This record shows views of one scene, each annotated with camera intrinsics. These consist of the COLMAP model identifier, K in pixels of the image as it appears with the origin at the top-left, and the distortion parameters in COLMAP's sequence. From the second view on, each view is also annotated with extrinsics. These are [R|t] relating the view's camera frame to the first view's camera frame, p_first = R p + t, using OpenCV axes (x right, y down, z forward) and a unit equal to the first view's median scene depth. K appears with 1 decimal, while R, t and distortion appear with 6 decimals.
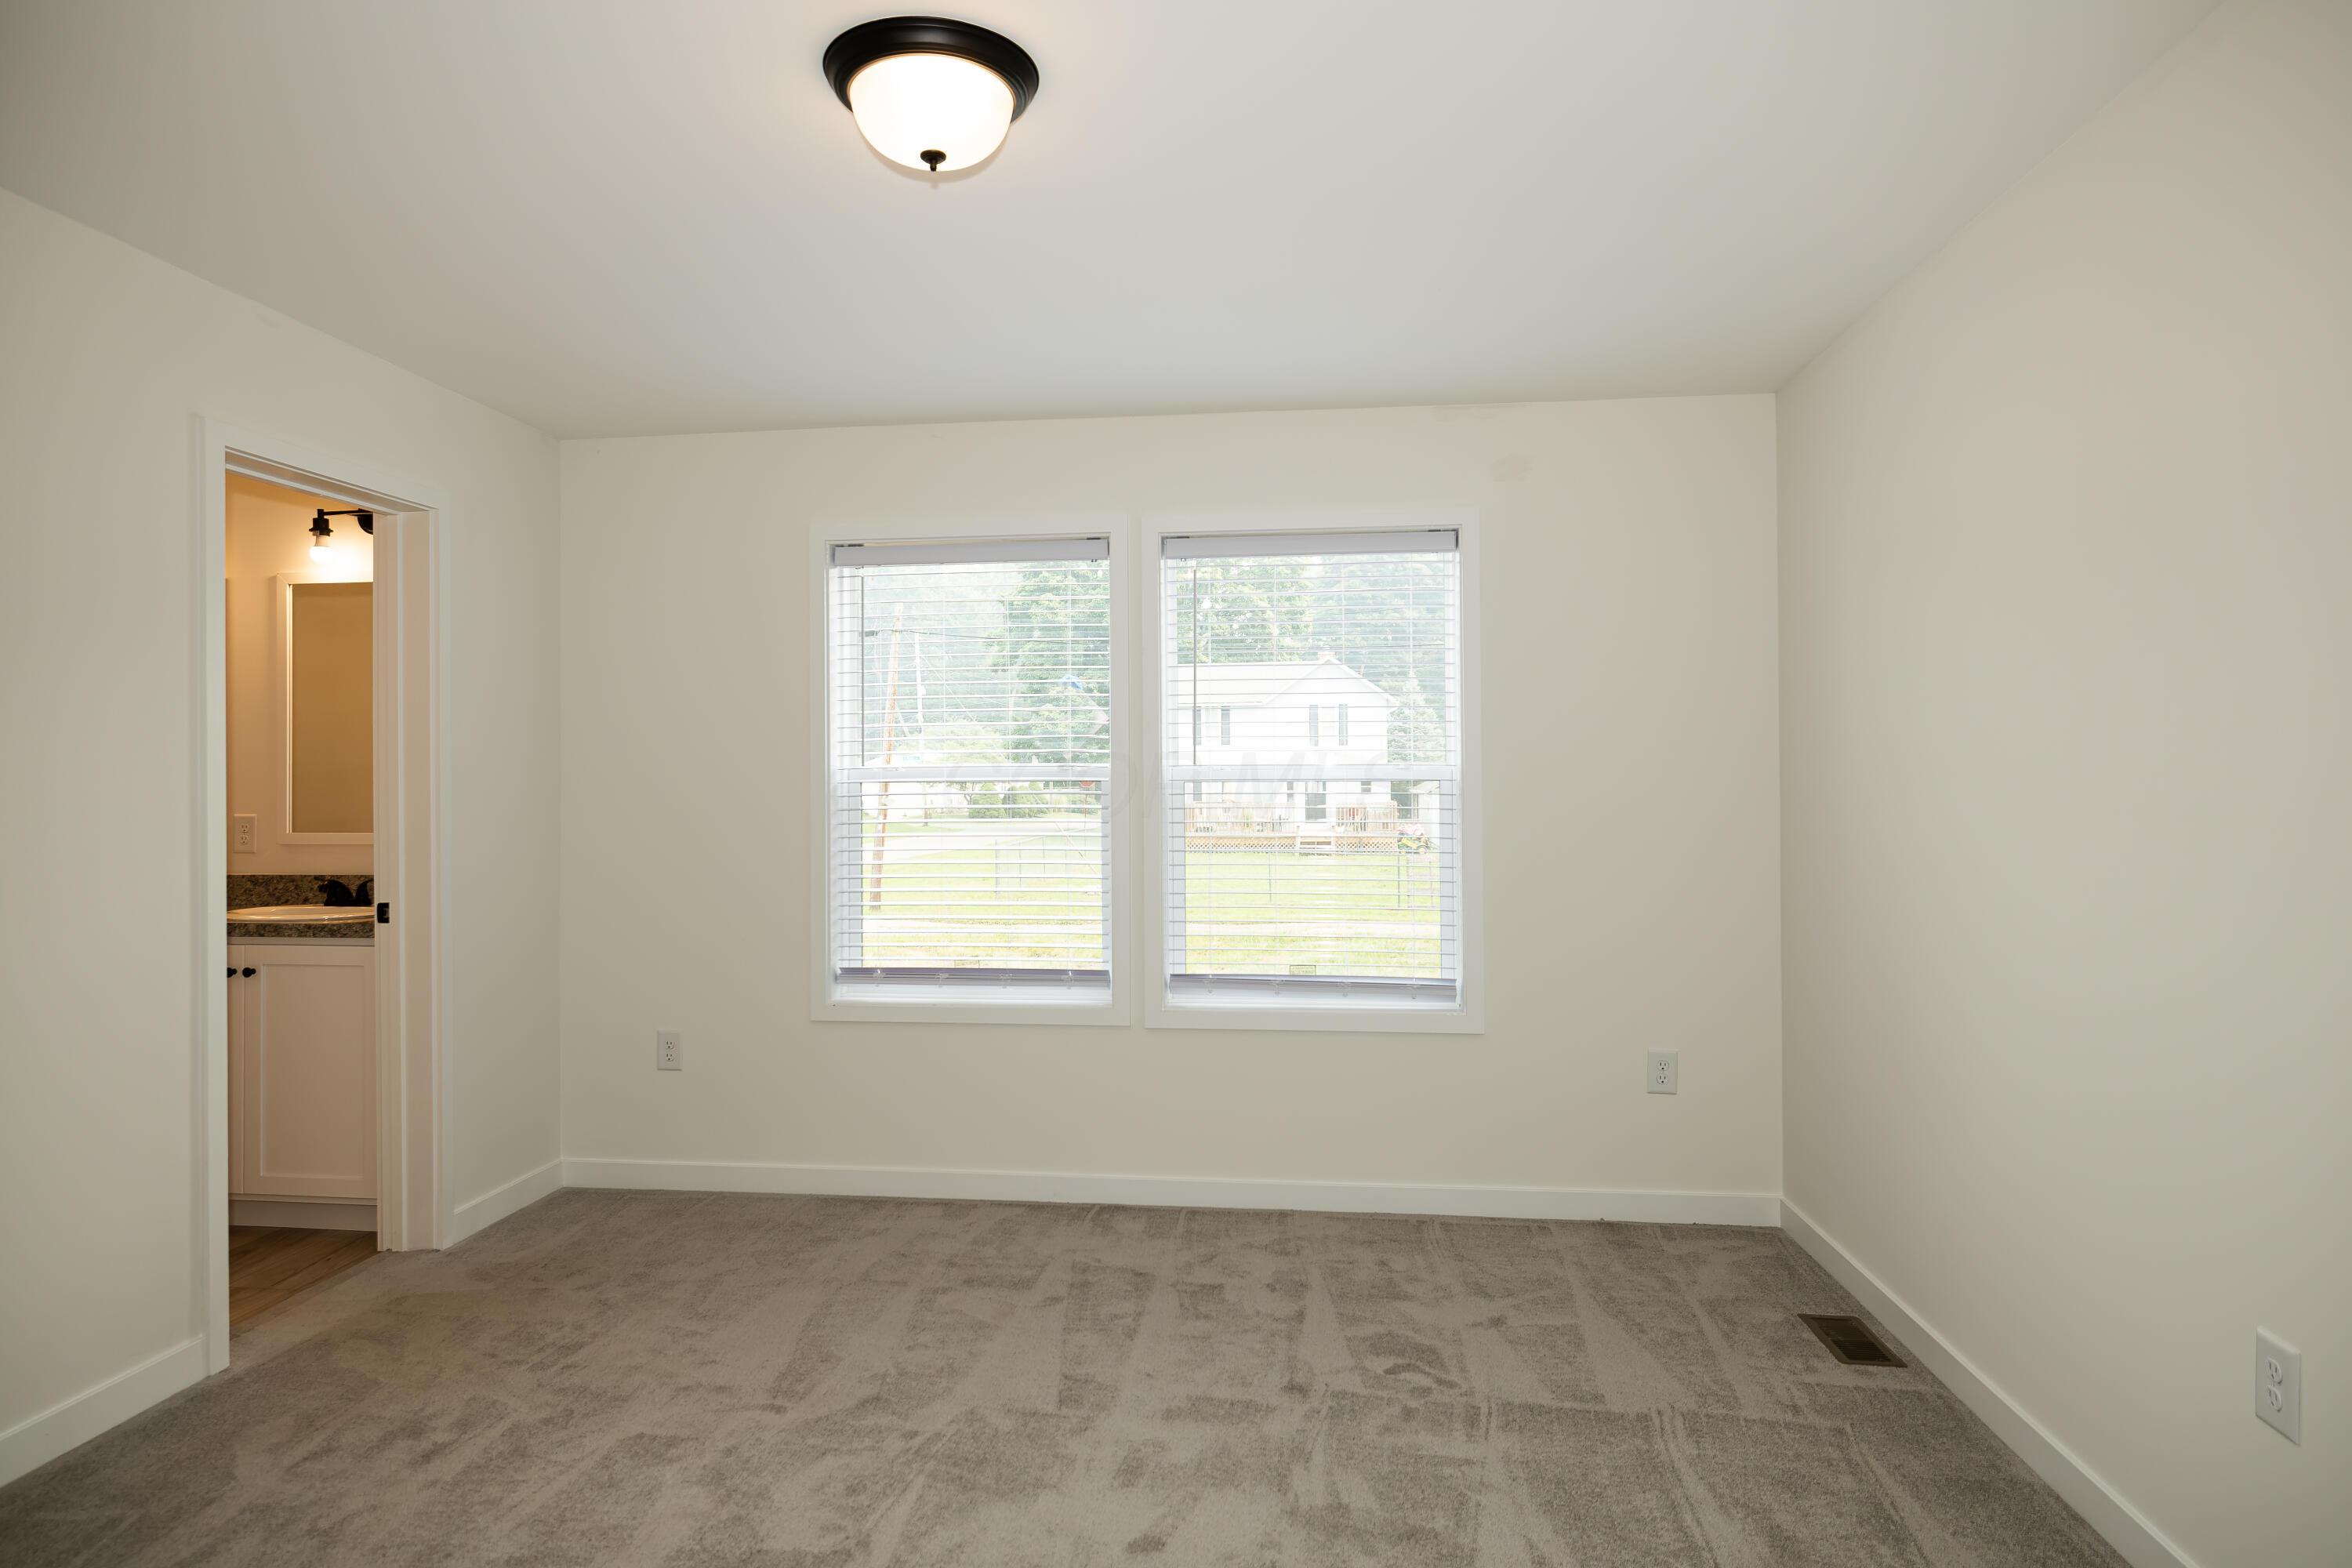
lens RADIAL K [[1454.8, 0, 1167.3], [0, 1454.8, 780.9], [0, 0, 1]] dist [0.004967, -0.002510]
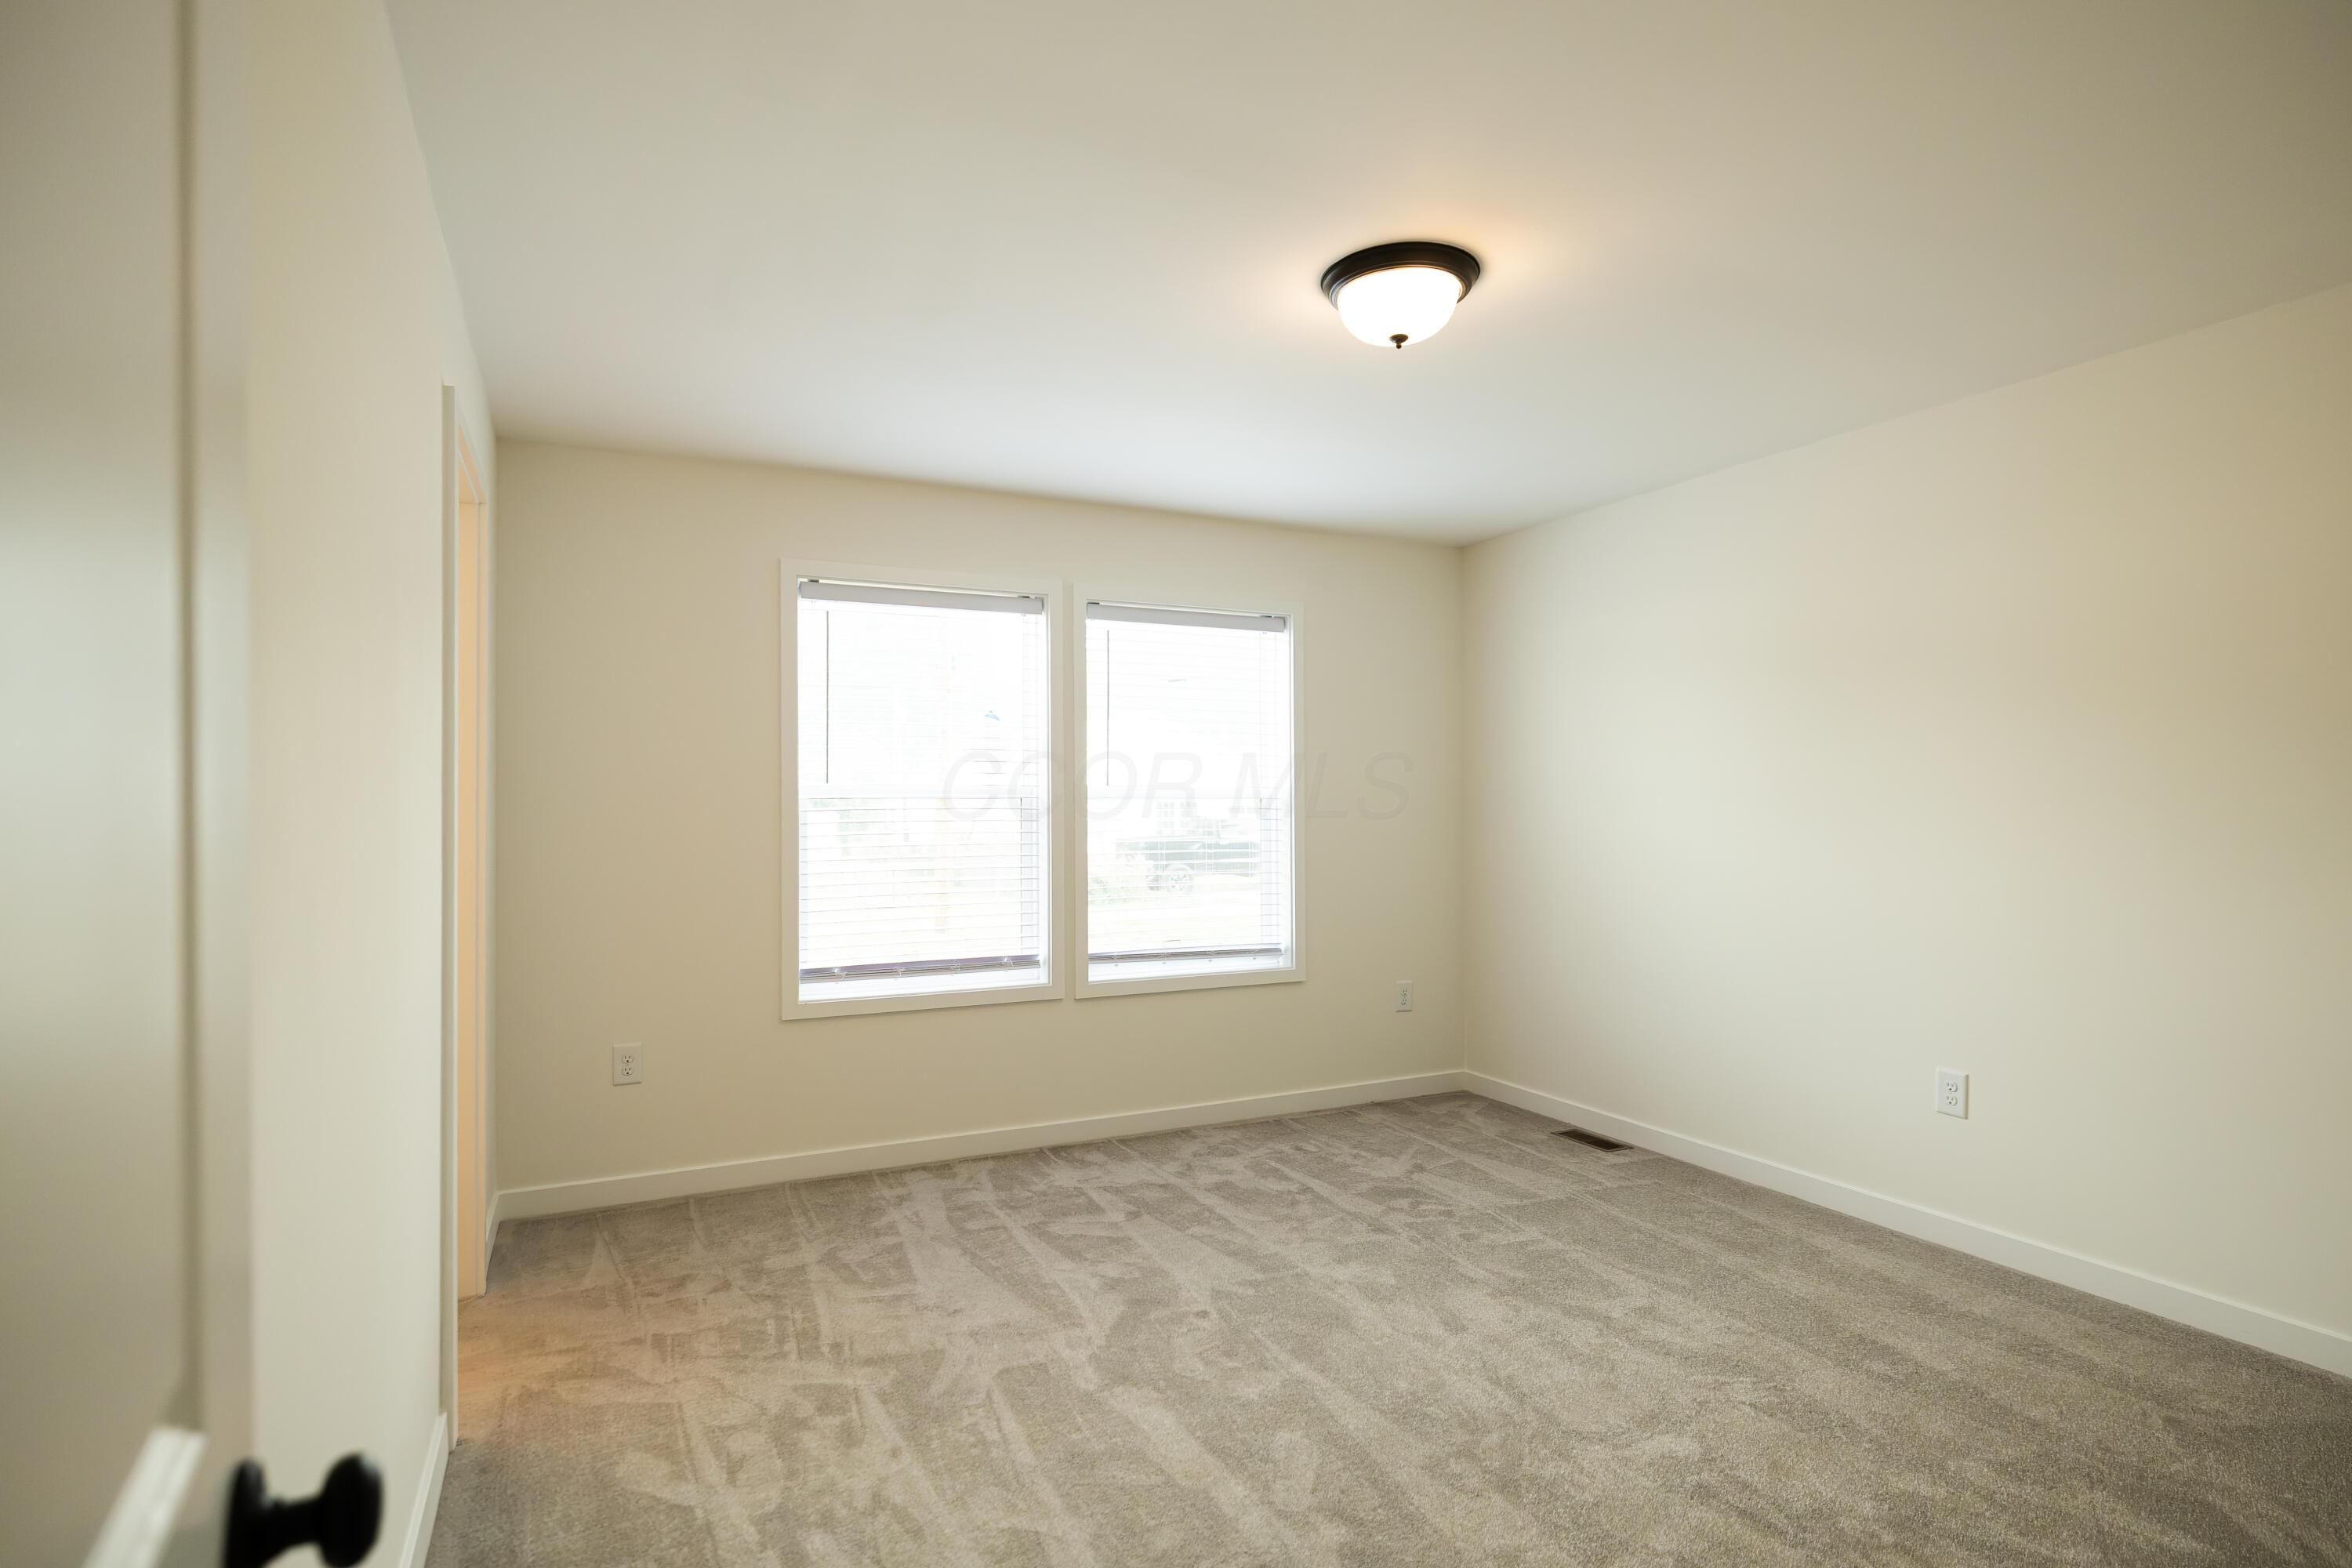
lens RADIAL K [[1265.0, 0, 1158.7], [0, 1265.0, 792.8], [0, 0, 1]] dist [-0.000668, 0.001354]
pose [[0.822720, 0.006928, 0.568405, -0.693220], [-0.004163, 0.999972, -0.006163, 0.003077], [-0.568432, 0.002704, 0.822726, 0.098289]]
